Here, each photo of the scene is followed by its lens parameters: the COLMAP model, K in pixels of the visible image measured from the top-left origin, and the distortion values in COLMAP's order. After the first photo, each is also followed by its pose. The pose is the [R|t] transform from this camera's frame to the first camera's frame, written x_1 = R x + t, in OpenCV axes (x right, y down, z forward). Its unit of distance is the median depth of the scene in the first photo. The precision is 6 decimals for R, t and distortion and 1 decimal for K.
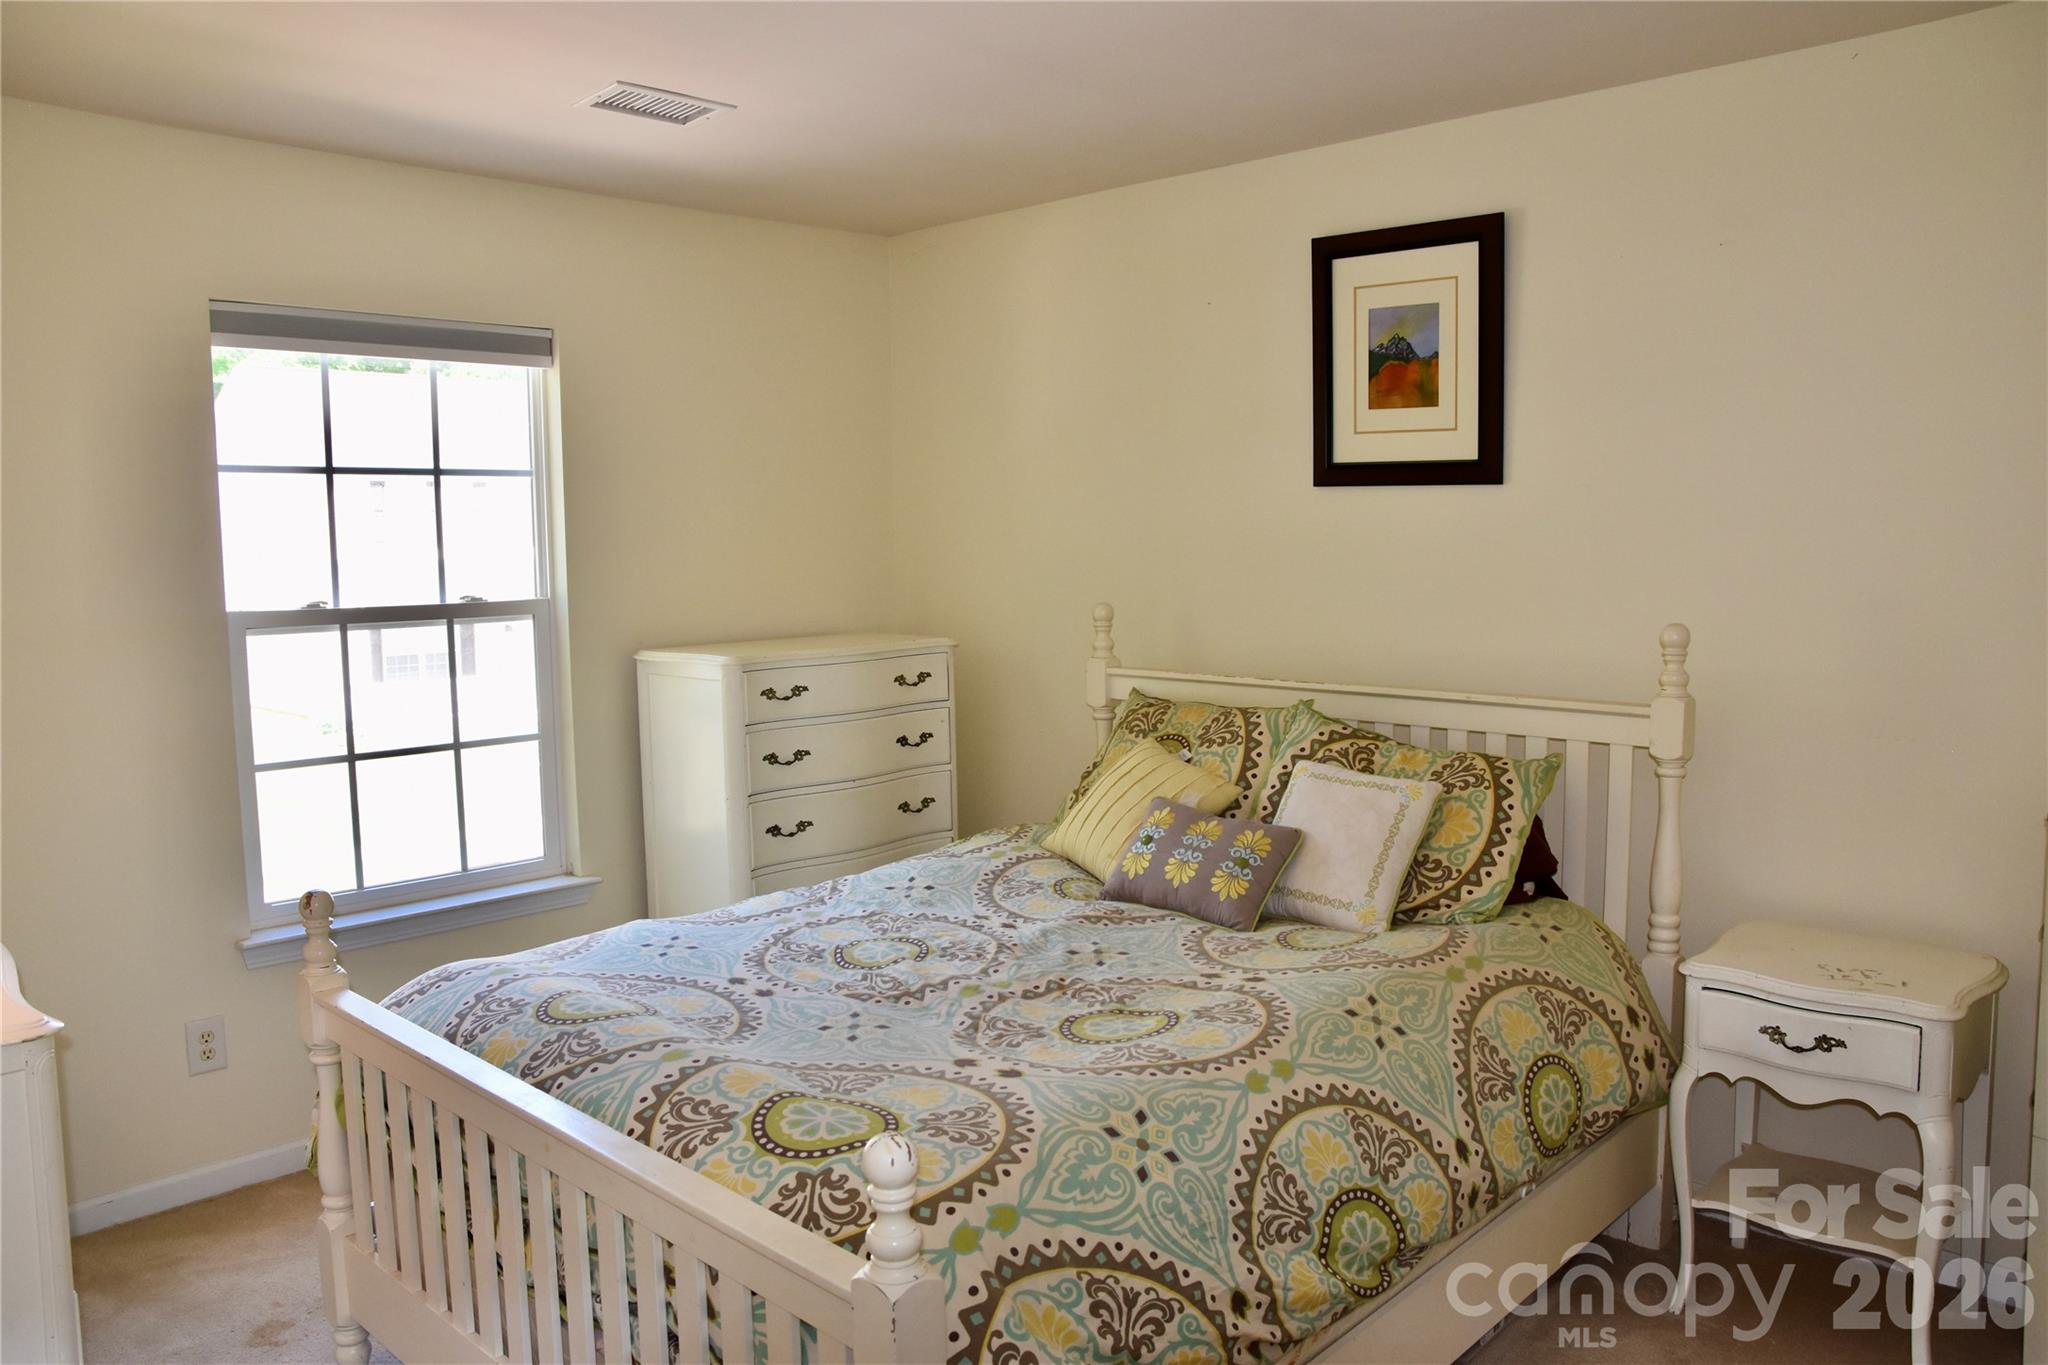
lens RADIAL K [[1517.0, 0, 1024.0], [0, 1517.0, 682.5], [0, 0, 1]] dist [-0.150331, 0.135570]
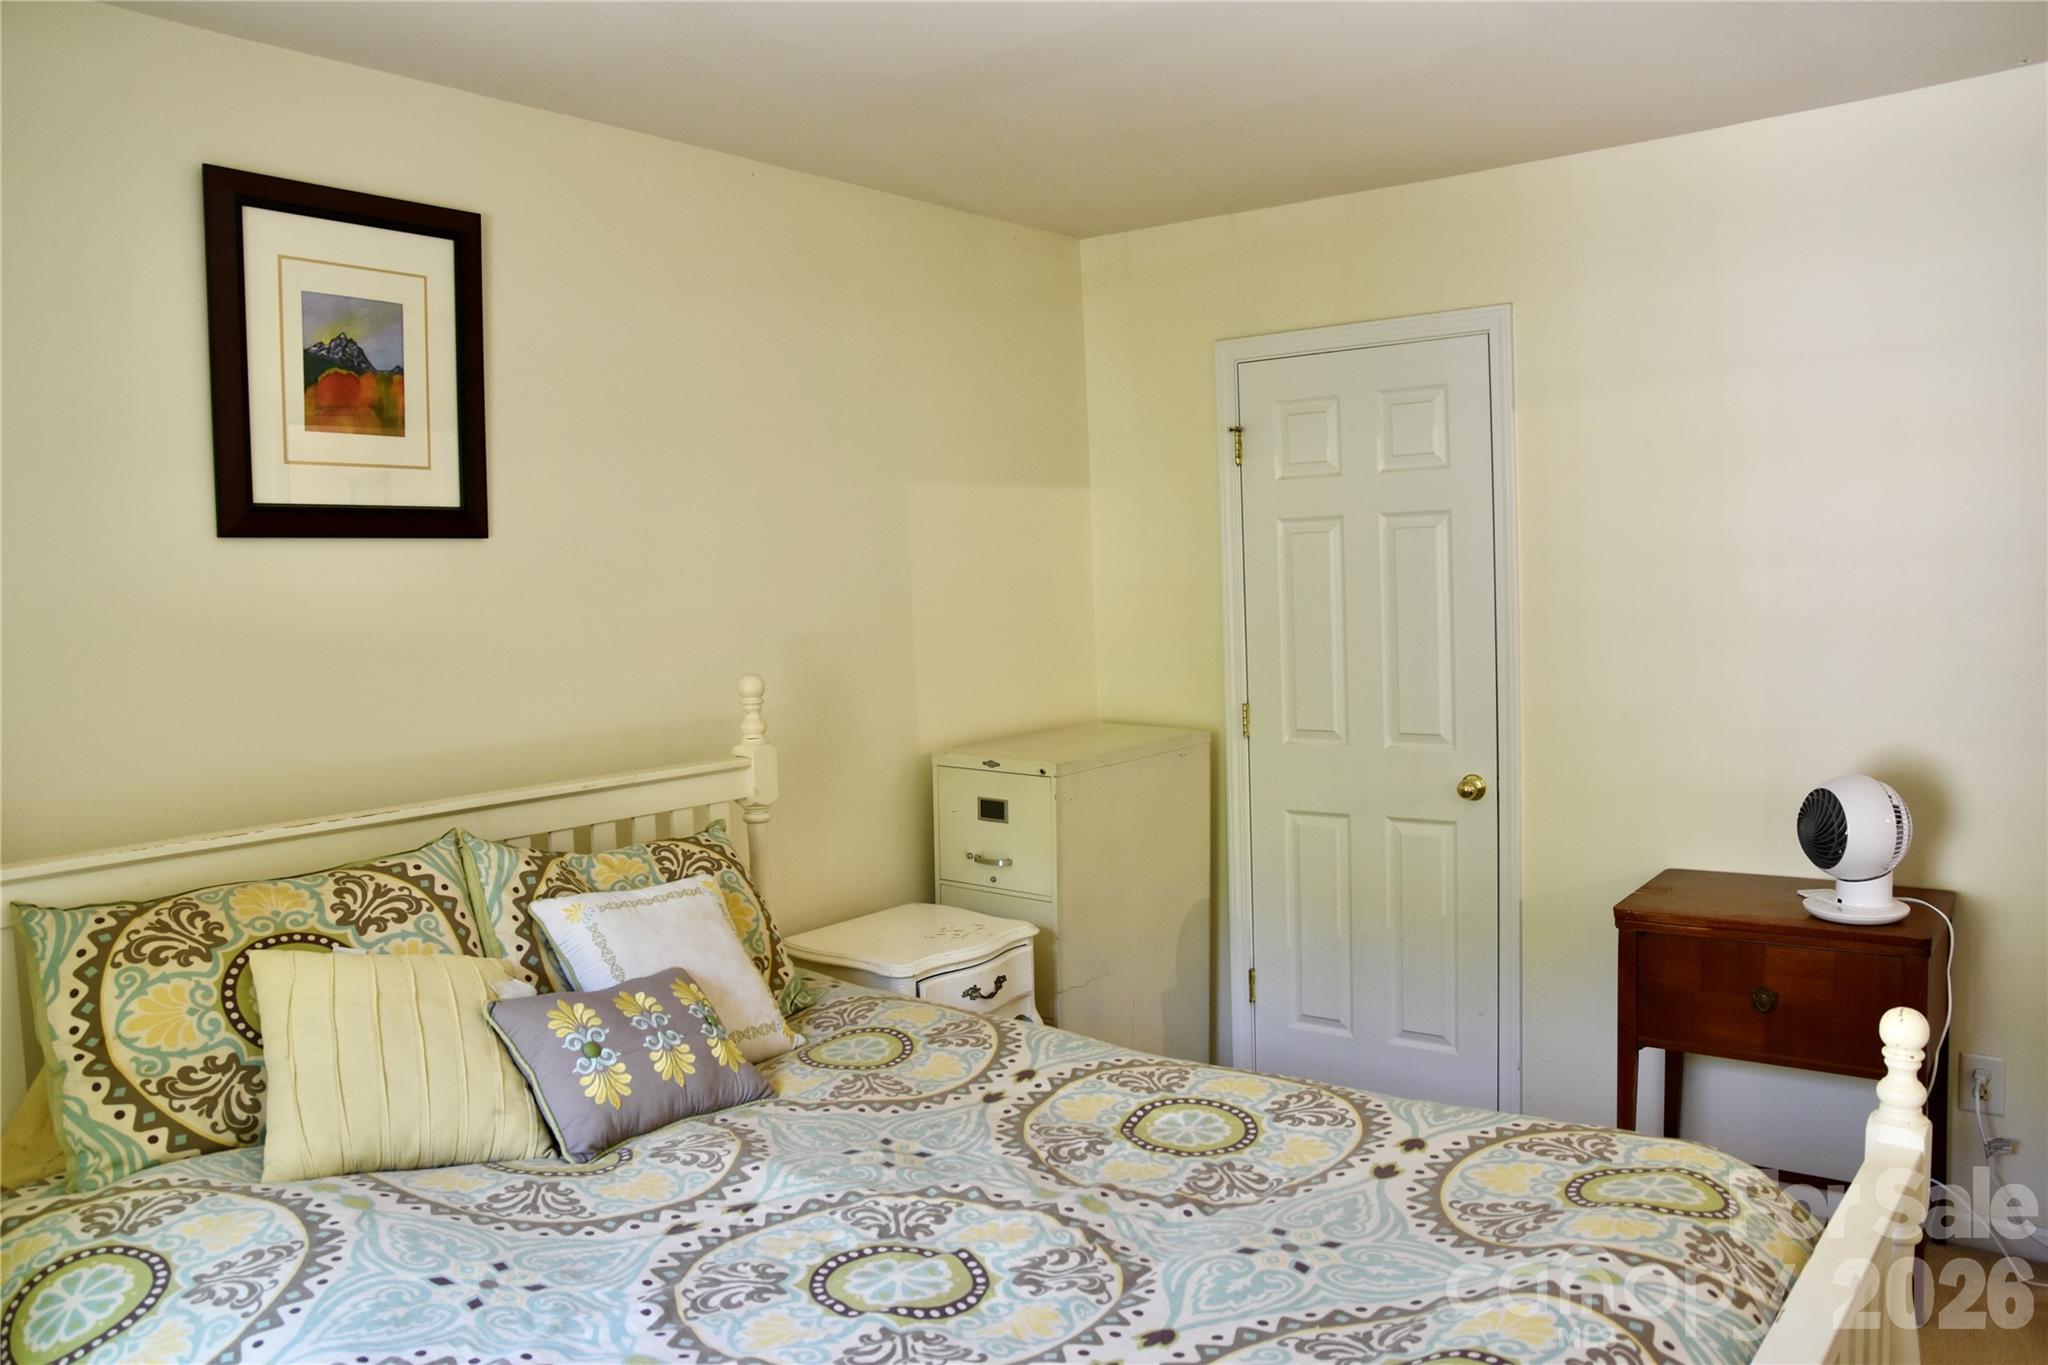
lens RADIAL K [[1517.0, 0, 1024.0], [0, 1517.0, 682.5], [0, 0, 1]] dist [-0.150331, 0.135570]
pose [[-0.096239, -0.058364, 0.993646, -0.530773], [0.135020, 0.988287, 0.071127, -0.070338], [-0.986158, 0.141007, -0.087232, 0.774917]]
